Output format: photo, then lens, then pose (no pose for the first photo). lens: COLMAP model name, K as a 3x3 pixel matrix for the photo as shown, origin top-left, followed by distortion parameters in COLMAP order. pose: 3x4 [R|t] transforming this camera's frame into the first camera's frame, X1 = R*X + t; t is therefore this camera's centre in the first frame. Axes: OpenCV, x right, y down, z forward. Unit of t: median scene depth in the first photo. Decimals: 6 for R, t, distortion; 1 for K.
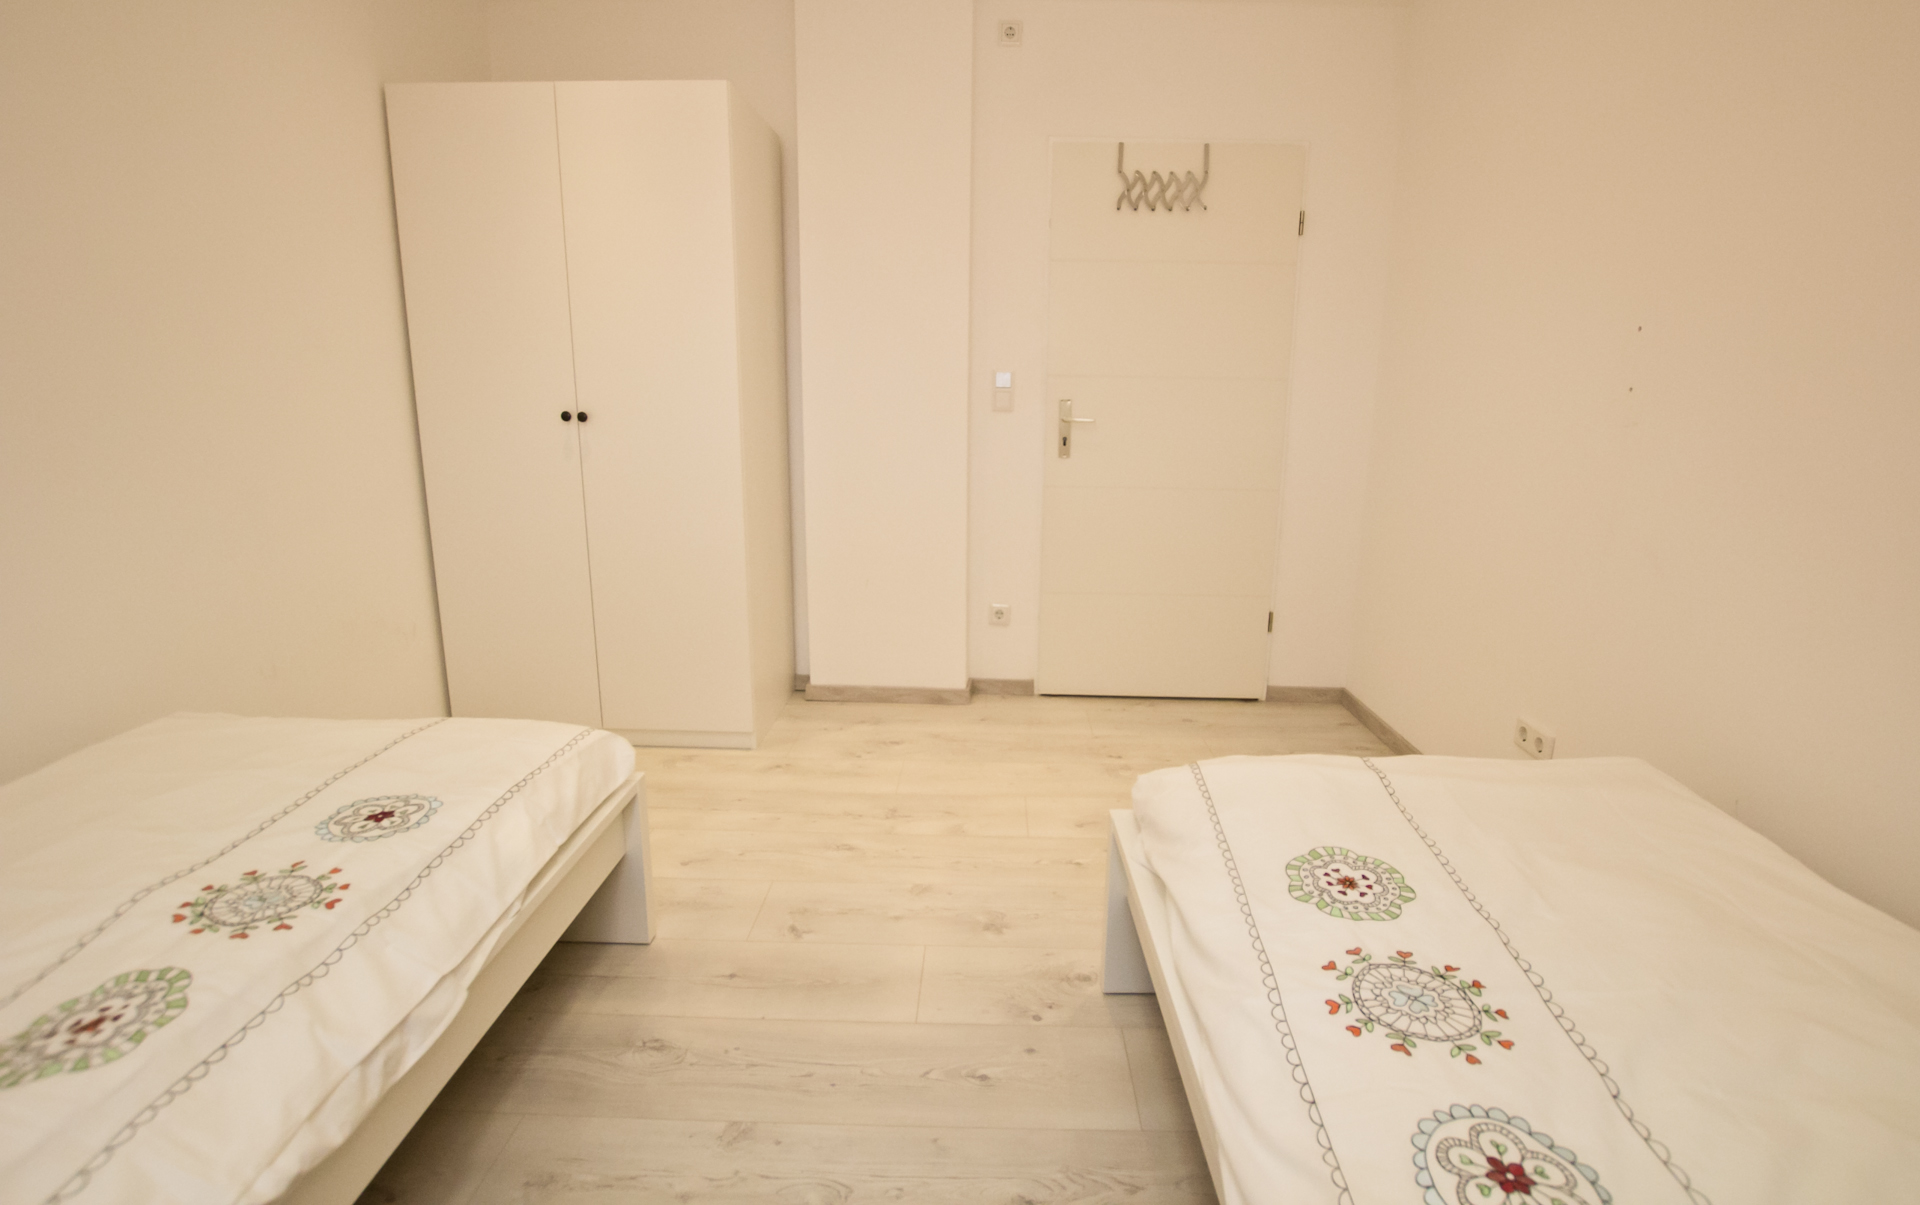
lens RADIAL K [[966.8, 0, 960.0], [0, 966.8, 602.5], [0, 0, 1]] dist [-0.000248, -0.000056]
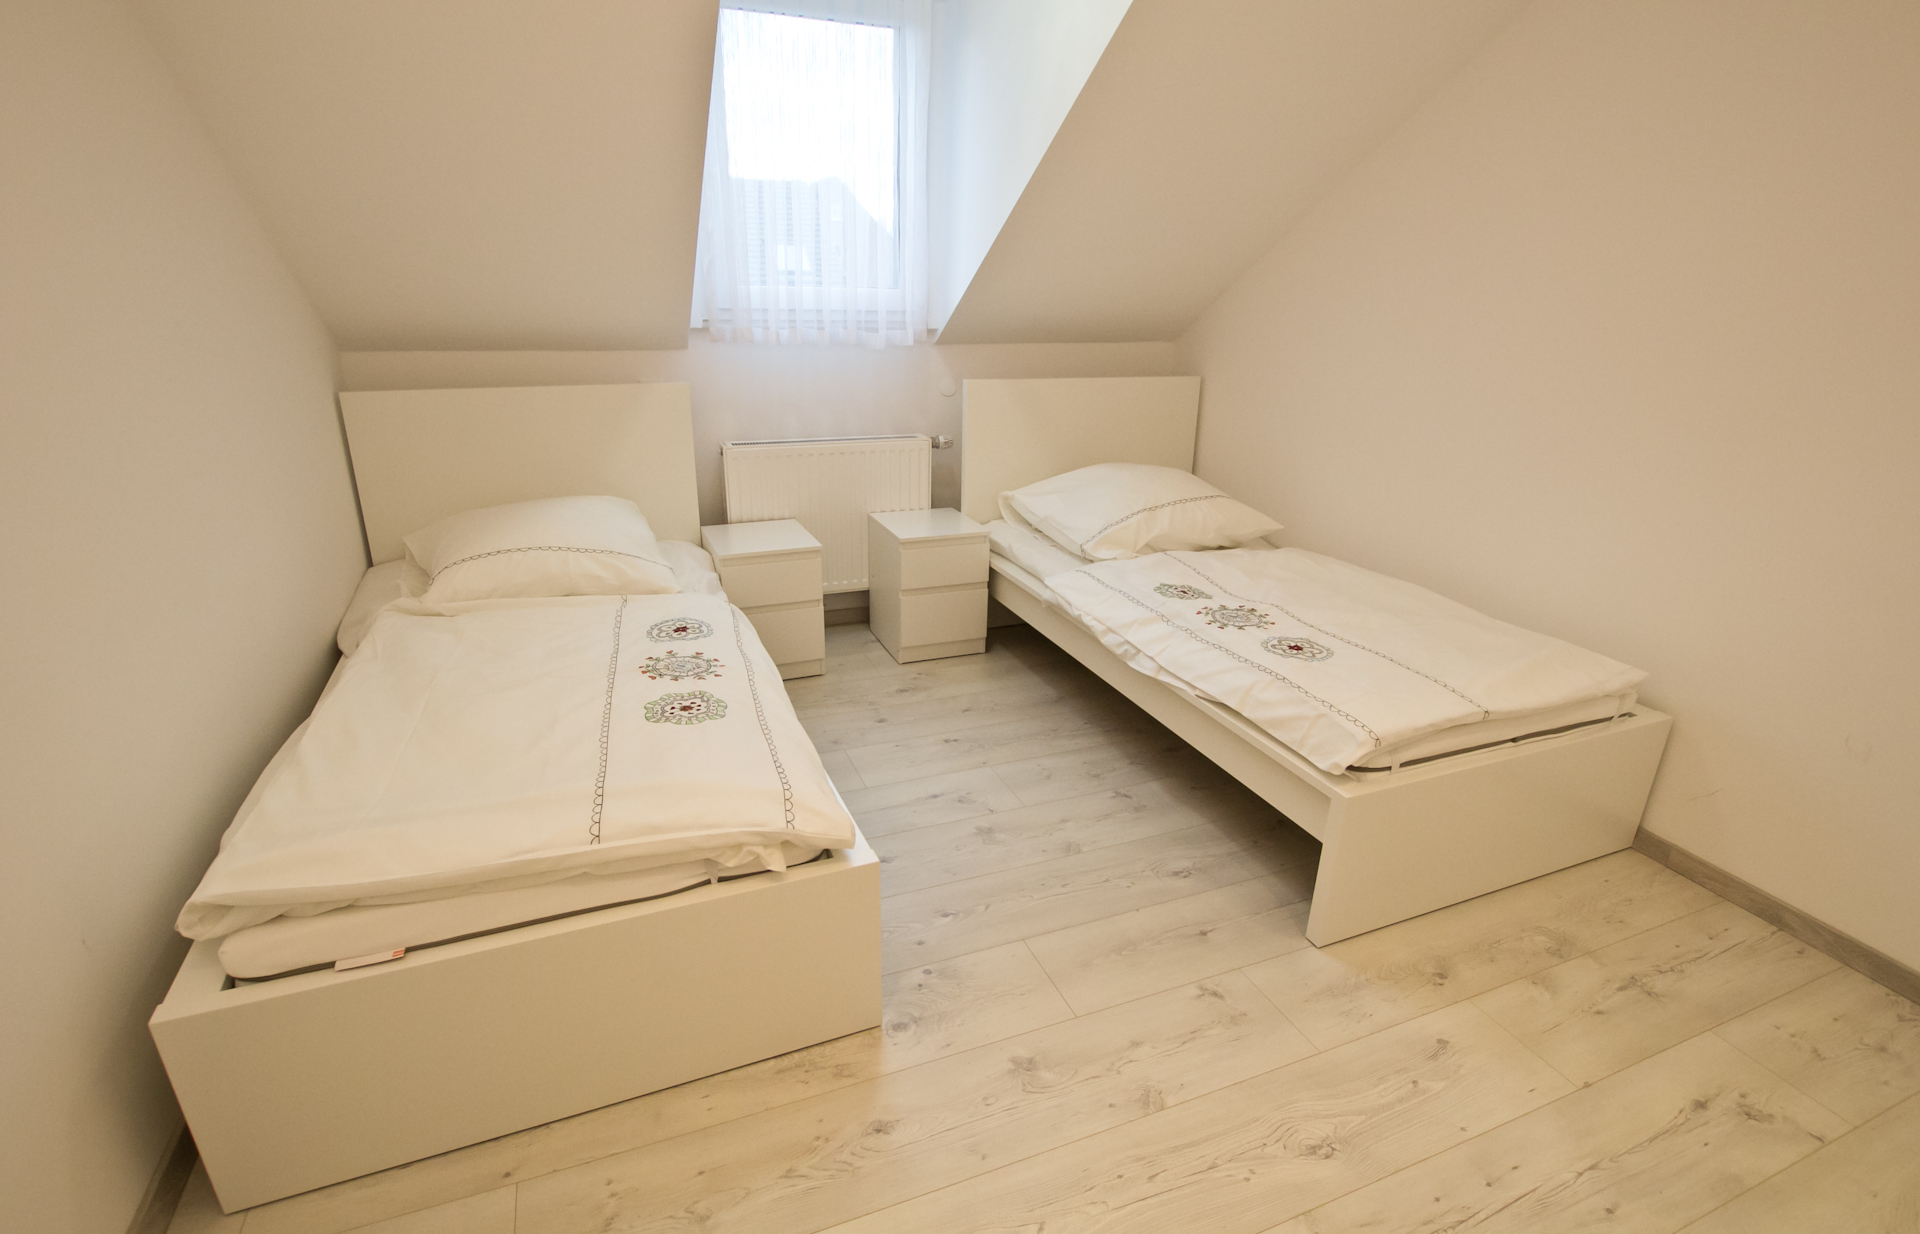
lens RADIAL K [[902.3, 0, 960.0], [0, 902.3, 617.0], [0, 0, 1]] dist [-0.019516, 0.000053]
pose [[-0.918287, 0.105335, -0.381646, 0.461025], [-0.116511, 0.849374, 0.514770, -0.511742], [0.378384, 0.517173, -0.767697, 1.872083]]
